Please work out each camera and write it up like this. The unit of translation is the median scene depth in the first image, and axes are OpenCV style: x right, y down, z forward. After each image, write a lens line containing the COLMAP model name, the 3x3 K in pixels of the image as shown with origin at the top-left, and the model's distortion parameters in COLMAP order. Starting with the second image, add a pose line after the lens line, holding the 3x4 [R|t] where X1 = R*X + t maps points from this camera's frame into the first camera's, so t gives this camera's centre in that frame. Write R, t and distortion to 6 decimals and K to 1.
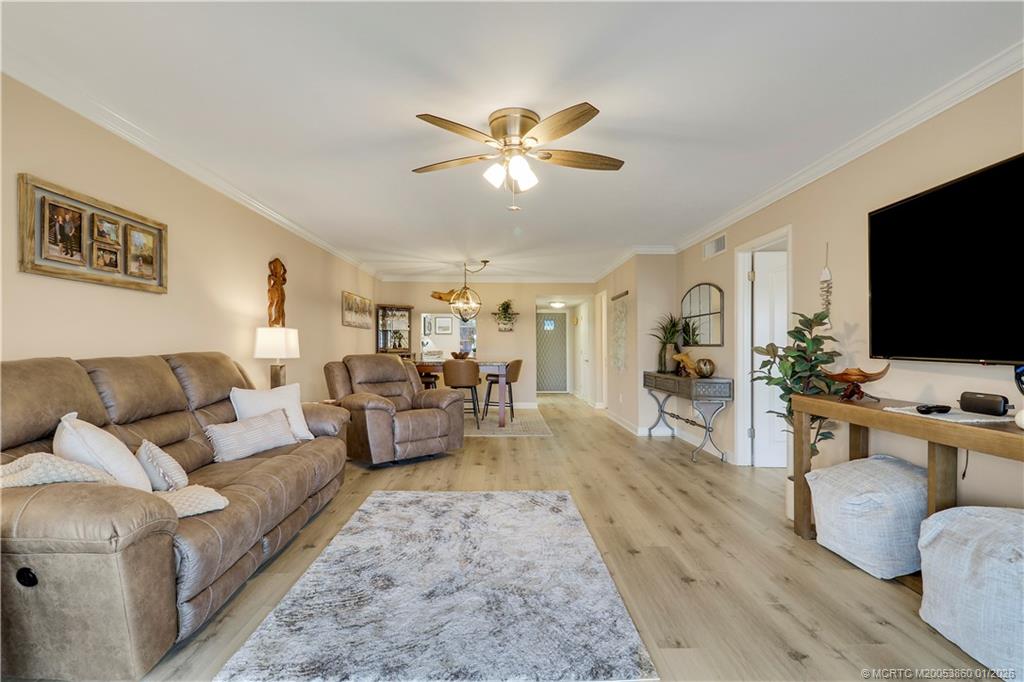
lens RADIAL K [[482.2, 0, 501.8], [0, 482.2, 342.2], [0, 0, 1]] dist [0.006900, -0.014231]
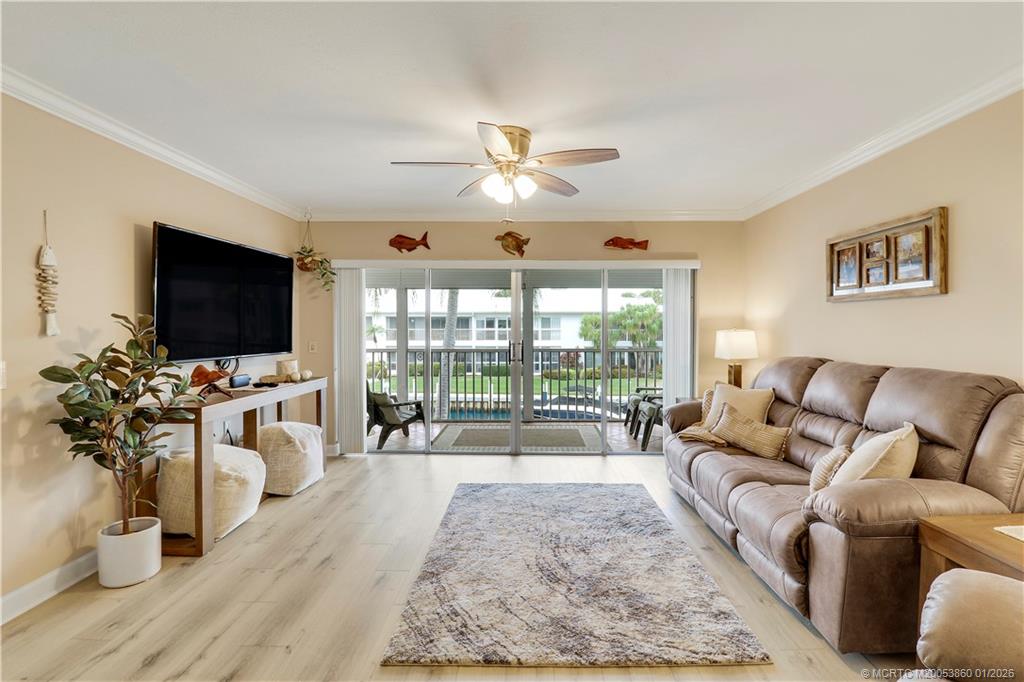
lens RADIAL K [[482.2, 0, 519.3], [0, 482.2, 329.4], [0, 0, 1]] dist [0.006900, -0.014231]
pose [[-0.999761, -0.000770, 0.021837, -0.017173], [-0.000749, 0.999999, 0.000942, -0.036429], [-0.021838, 0.000925, -0.999761, 1.582336]]
